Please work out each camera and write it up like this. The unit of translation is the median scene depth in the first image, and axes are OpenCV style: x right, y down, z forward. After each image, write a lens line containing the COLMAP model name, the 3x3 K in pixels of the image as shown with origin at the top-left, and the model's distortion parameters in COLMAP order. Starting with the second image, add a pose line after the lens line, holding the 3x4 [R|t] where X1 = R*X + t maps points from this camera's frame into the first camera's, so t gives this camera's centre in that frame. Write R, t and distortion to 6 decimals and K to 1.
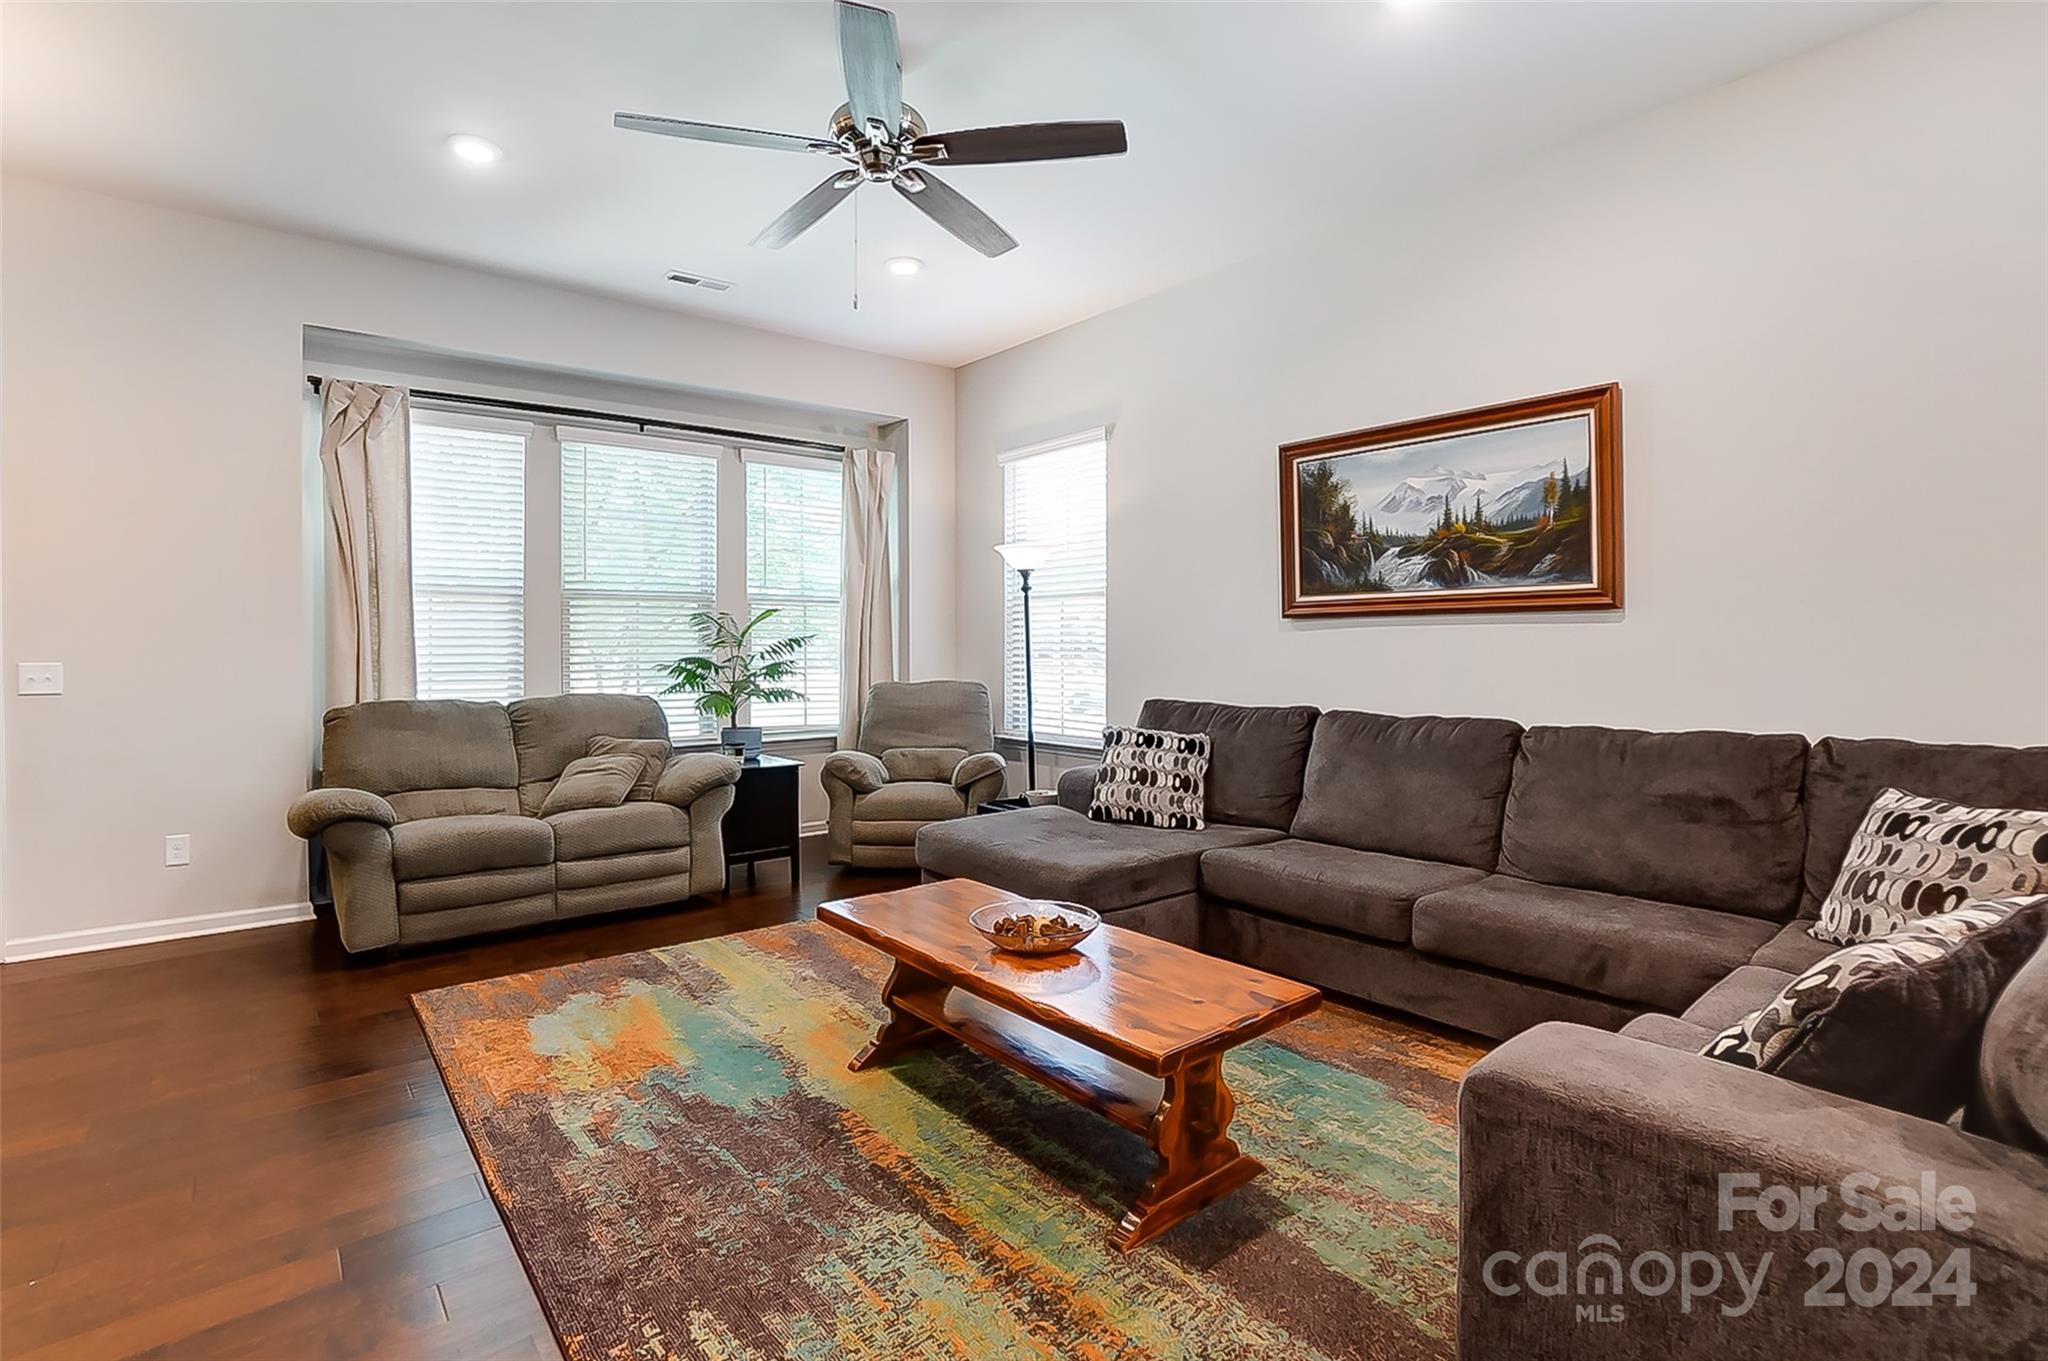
lens RADIAL K [[953.1, 0, 1009.4], [0, 953.1, 649.8], [0, 0, 1]] dist [-0.051334, 0.000556]
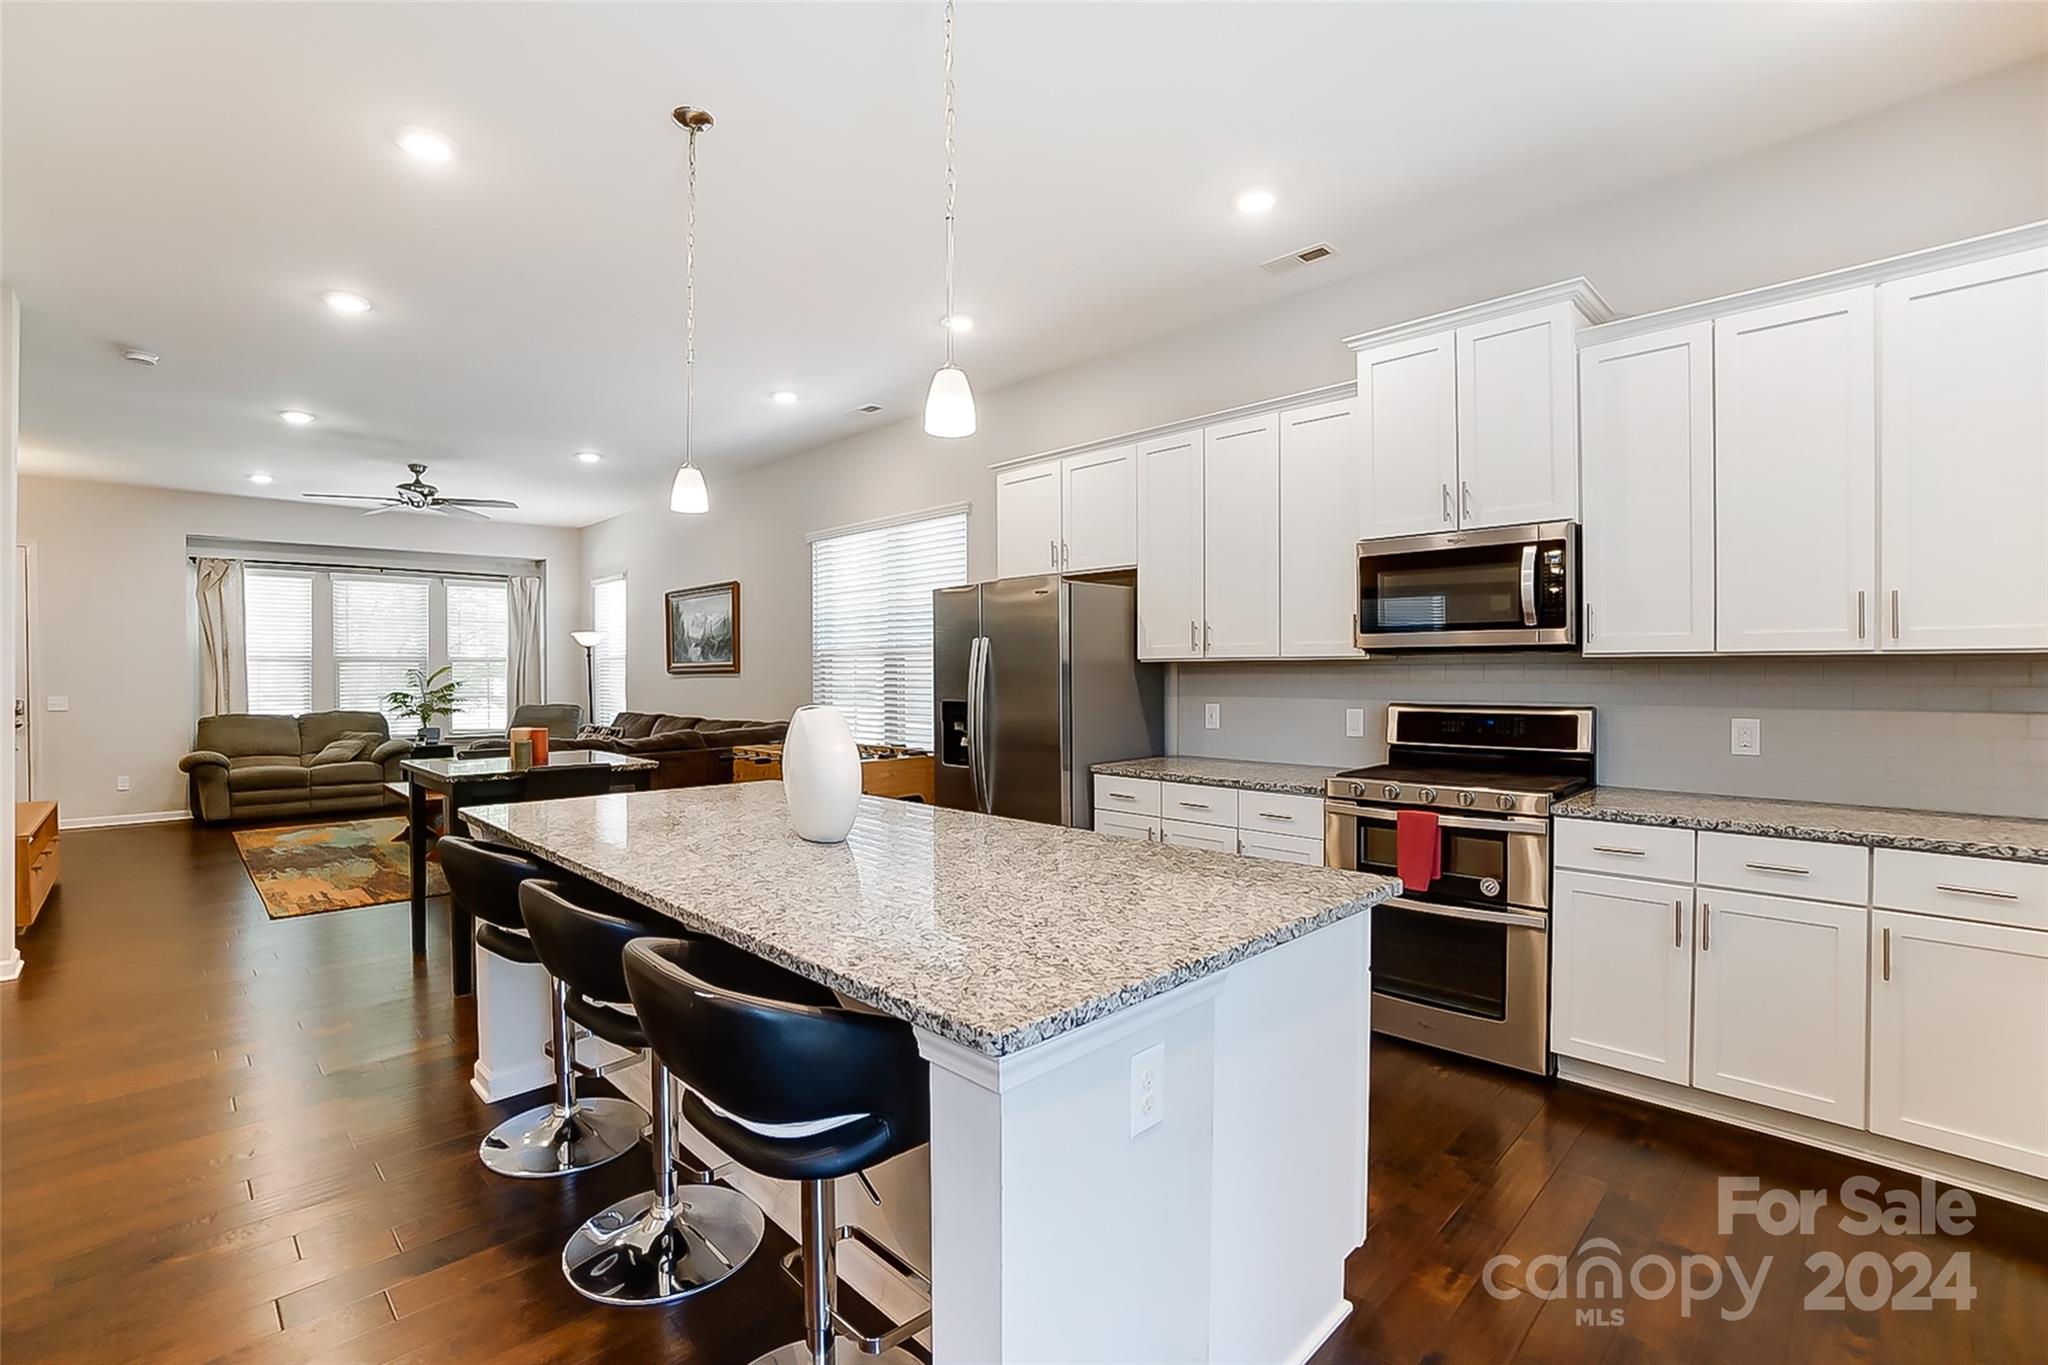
lens RADIAL K [[918.0, 0, 1010.4], [0, 918.0, 673.5], [0, 0, 1]] dist [-0.057952, 0.021642]
pose [[0.996372, -0.001843, 0.085080, 0.948526], [0.002300, 0.999983, -0.005272, -0.021639], [-0.085069, 0.005449, 0.996360, -1.192368]]
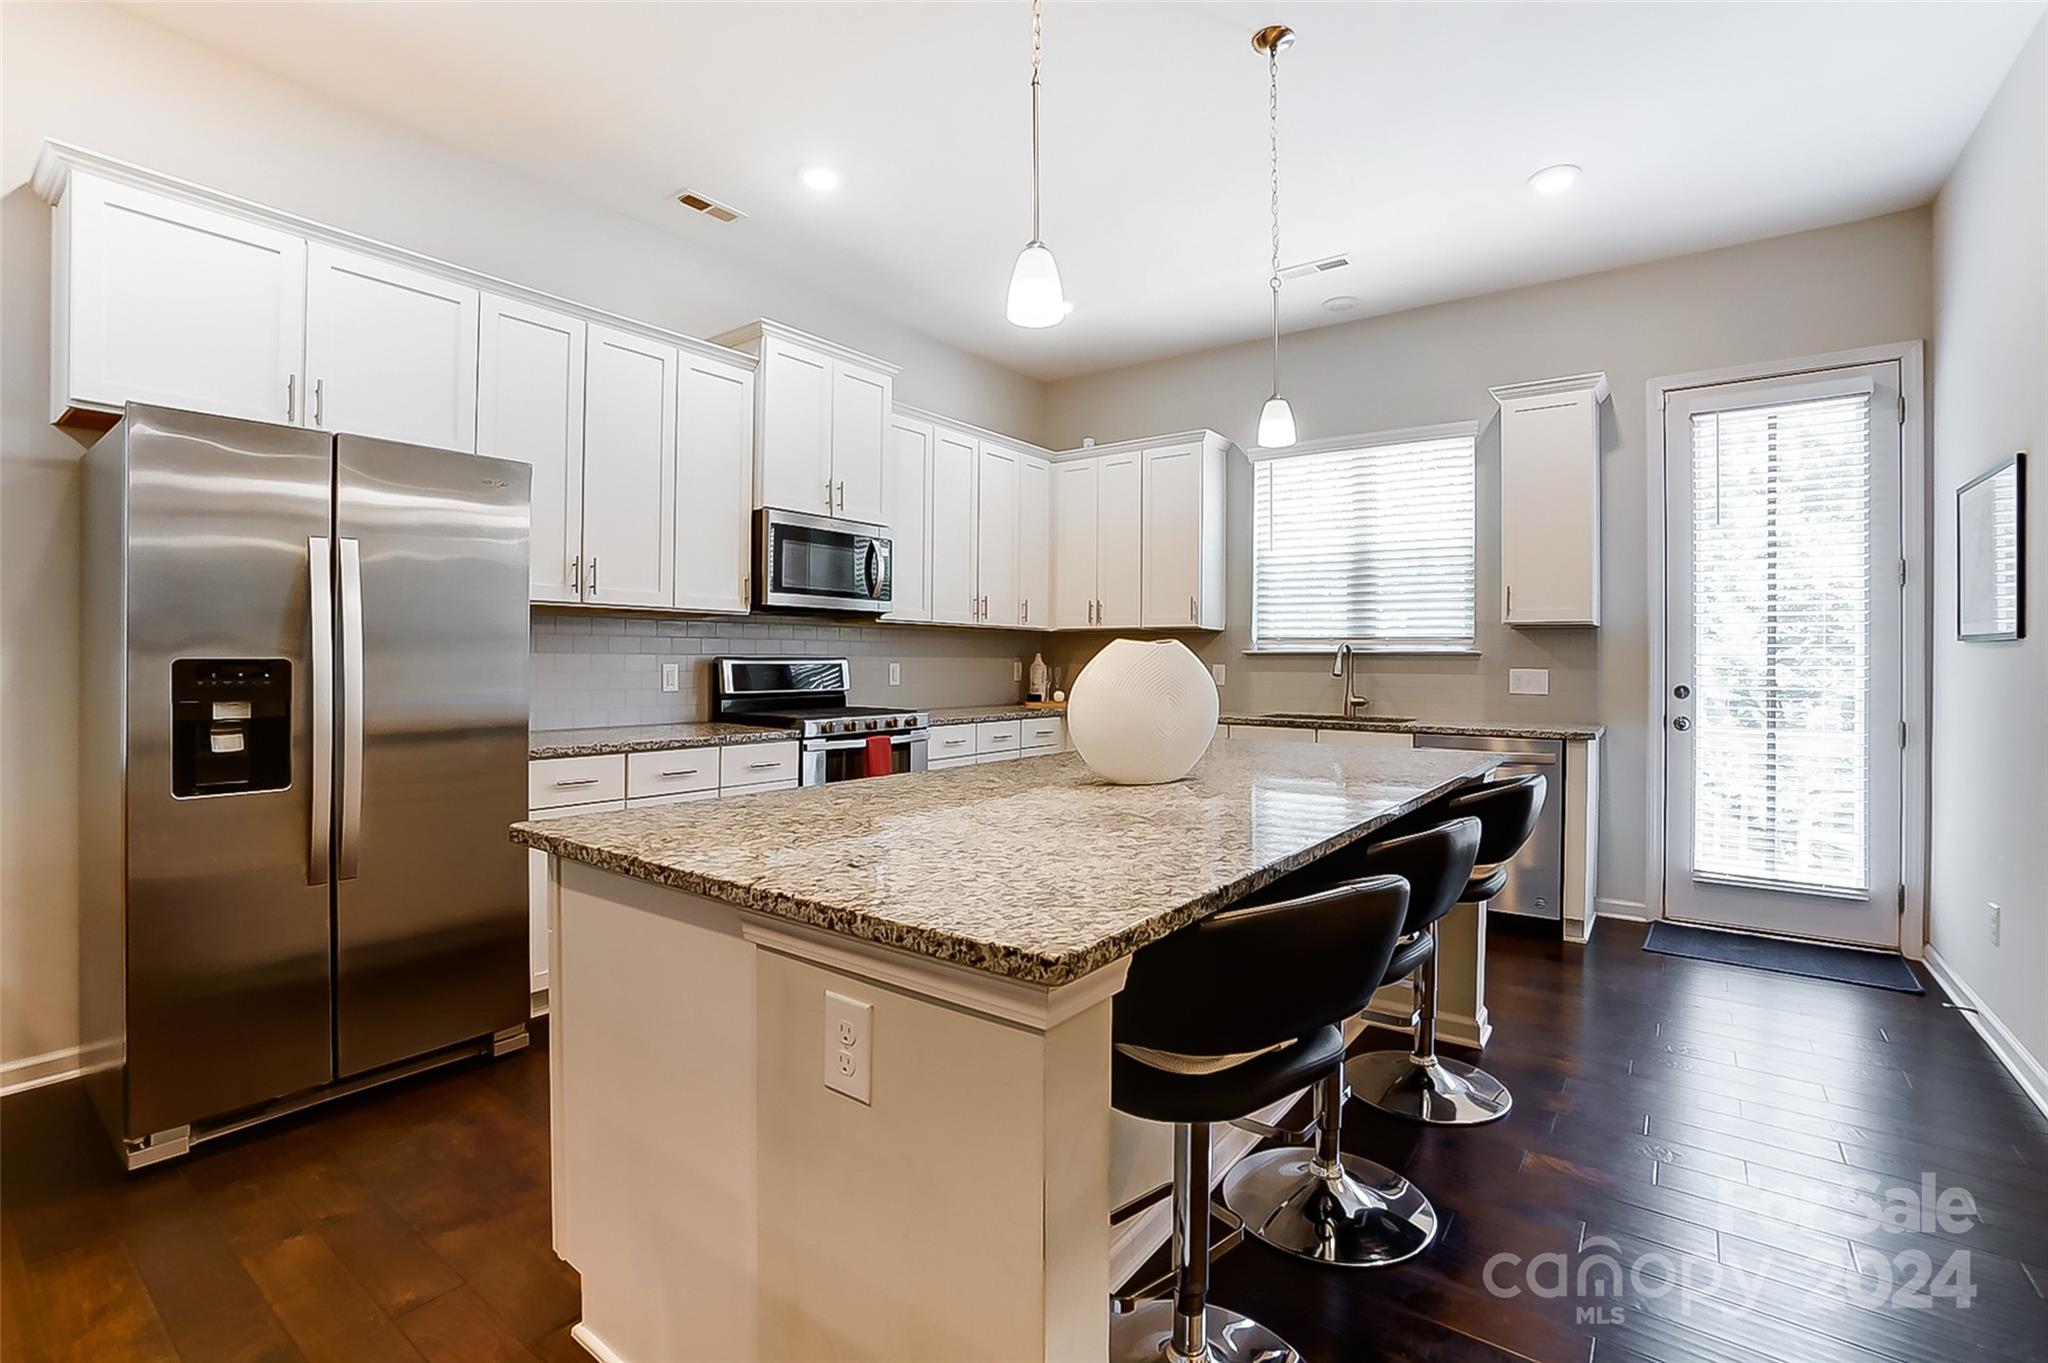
lens RADIAL K [[918.0, 0, 1010.4], [0, 918.0, 672.5], [0, 0, 1]] dist [-0.057952, 0.021642]
pose [[-0.232615, -0.012537, 0.972488, 0.358124], [0.002452, 0.999906, 0.013477, 0.009113], [-0.972566, 0.005520, -0.232562, -0.369111]]
